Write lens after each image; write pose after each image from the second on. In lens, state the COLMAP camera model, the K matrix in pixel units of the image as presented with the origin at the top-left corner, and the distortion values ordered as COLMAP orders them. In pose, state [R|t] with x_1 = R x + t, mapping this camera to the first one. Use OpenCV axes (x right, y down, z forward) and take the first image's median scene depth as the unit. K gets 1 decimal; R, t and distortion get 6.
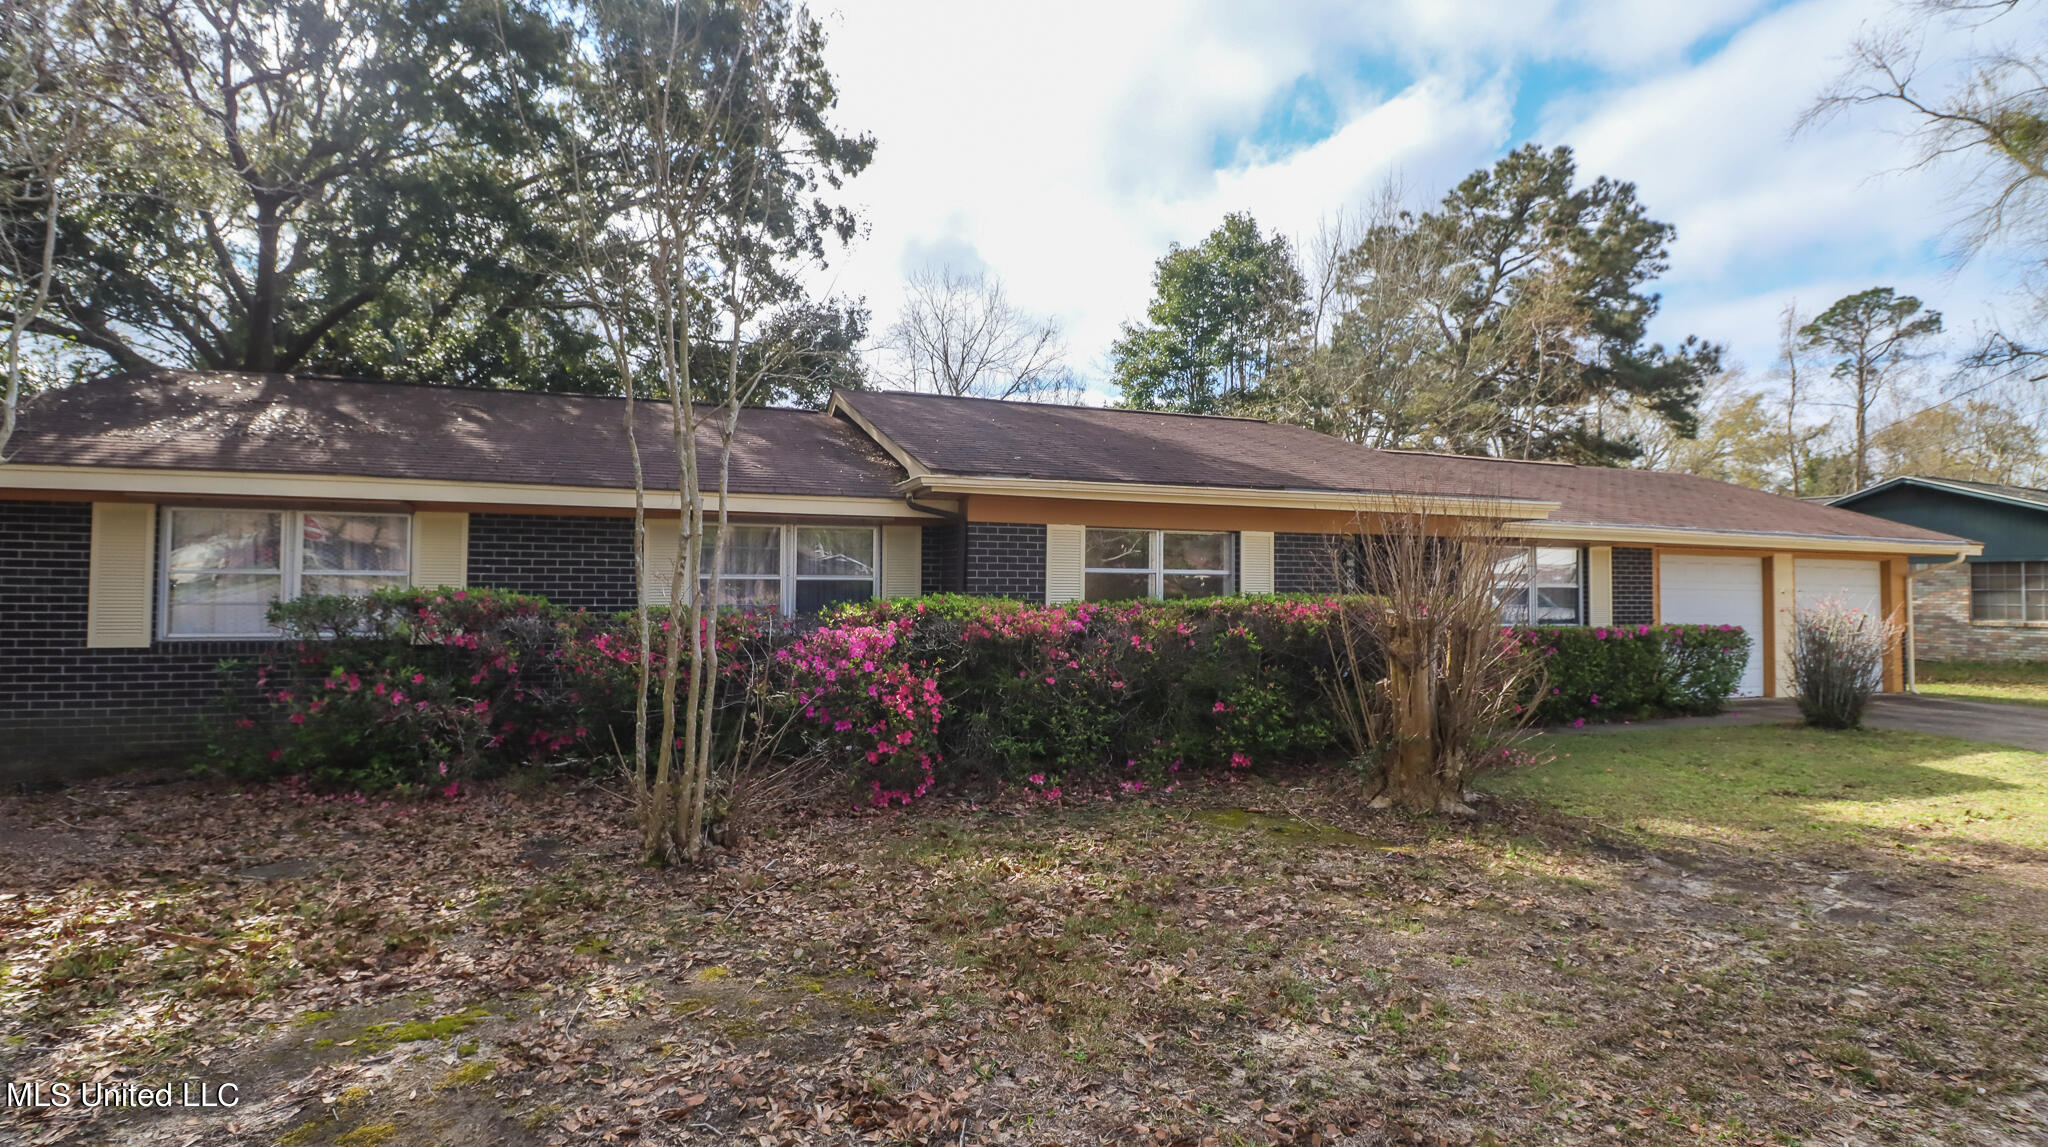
lens RADIAL K [[954.2, 0, 1008.5], [0, 954.2, 575.4], [0, 0, 1]] dist [-0.002414, -0.002278]
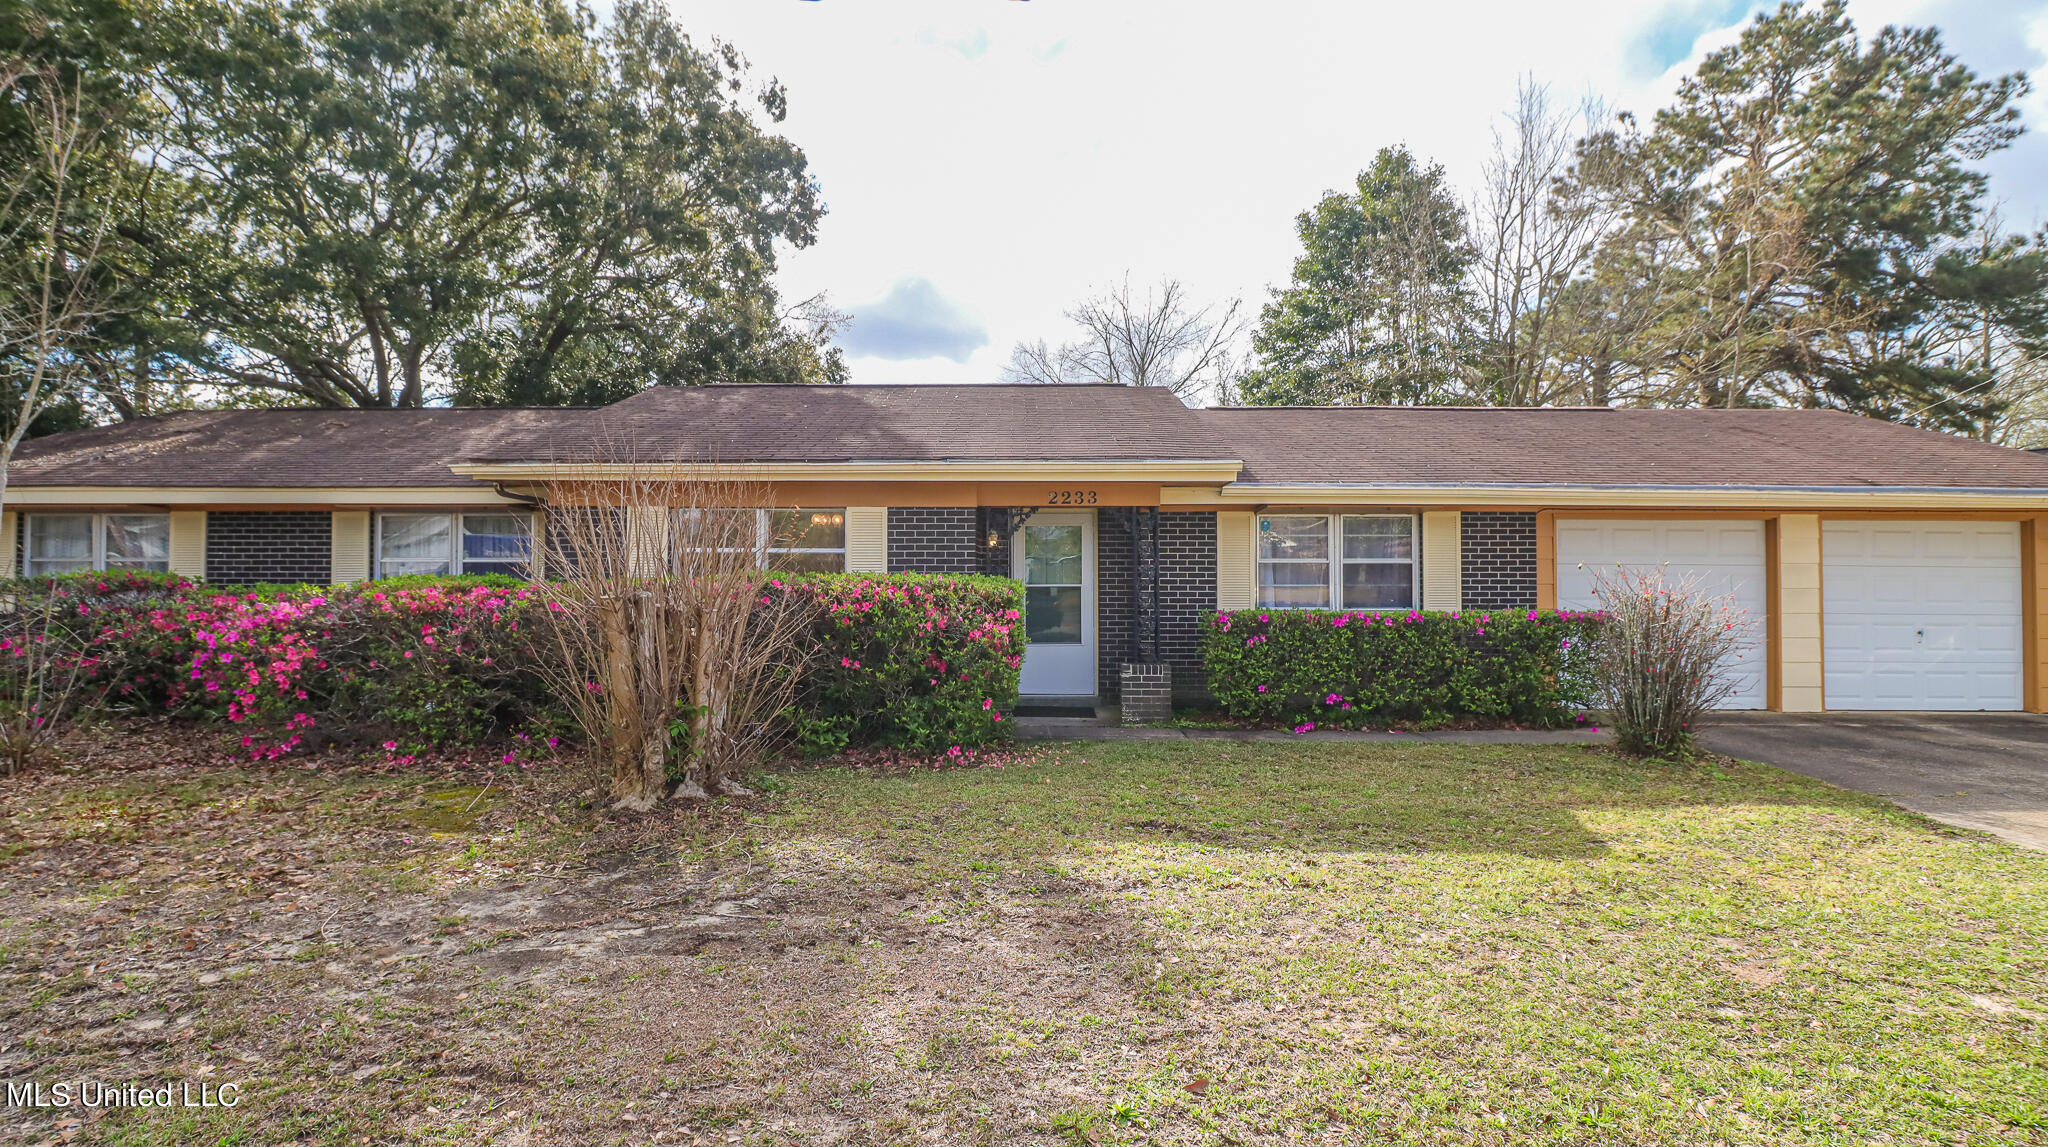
lens RADIAL K [[954.2, 0, 1015.2], [0, 954.2, 572.4], [0, 0, 1]] dist [-0.002414, -0.002278]
pose [[0.944411, -0.007980, -0.328669, 0.211785], [0.011500, 0.999895, 0.008769, 0.003691], [0.328565, -0.012061, 0.944404, 0.049298]]
